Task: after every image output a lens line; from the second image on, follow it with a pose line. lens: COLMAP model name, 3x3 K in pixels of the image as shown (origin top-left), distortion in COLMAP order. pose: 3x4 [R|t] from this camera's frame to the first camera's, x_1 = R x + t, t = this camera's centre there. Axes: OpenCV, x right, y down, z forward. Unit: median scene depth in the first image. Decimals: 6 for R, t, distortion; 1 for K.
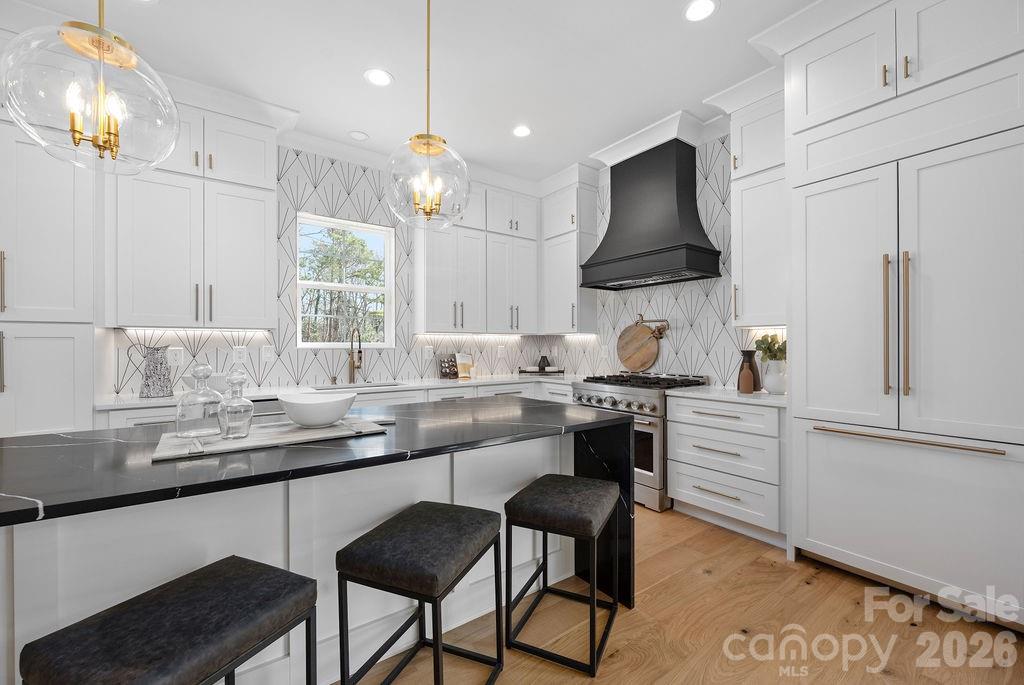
lens RADIAL K [[408.6, 0, 501.6], [0, 408.6, 342.6], [0, 0, 1]] dist [-0.003242, -0.000315]
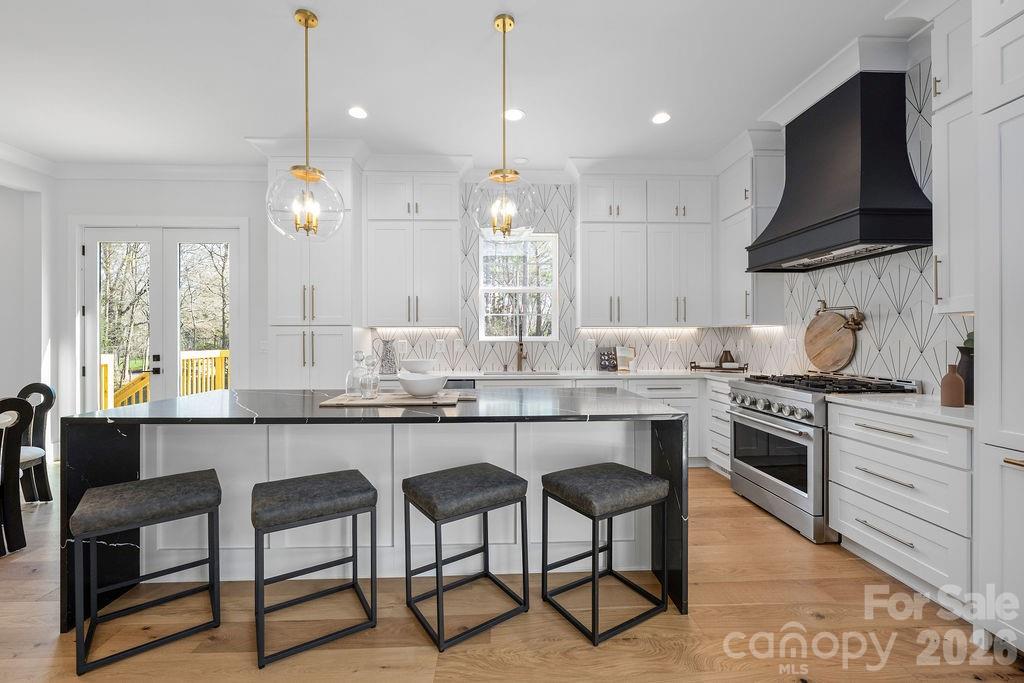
lens RADIAL K [[408.6, 0, 505.6], [0, 408.6, 336.2], [0, 0, 1]] dist [-0.003242, -0.000315]
pose [[0.841709, -0.003353, -0.539921, 0.274095], [0.004889, 0.999987, 0.001411, -0.003455], [0.539909, -0.003827, 0.841715, -0.017789]]
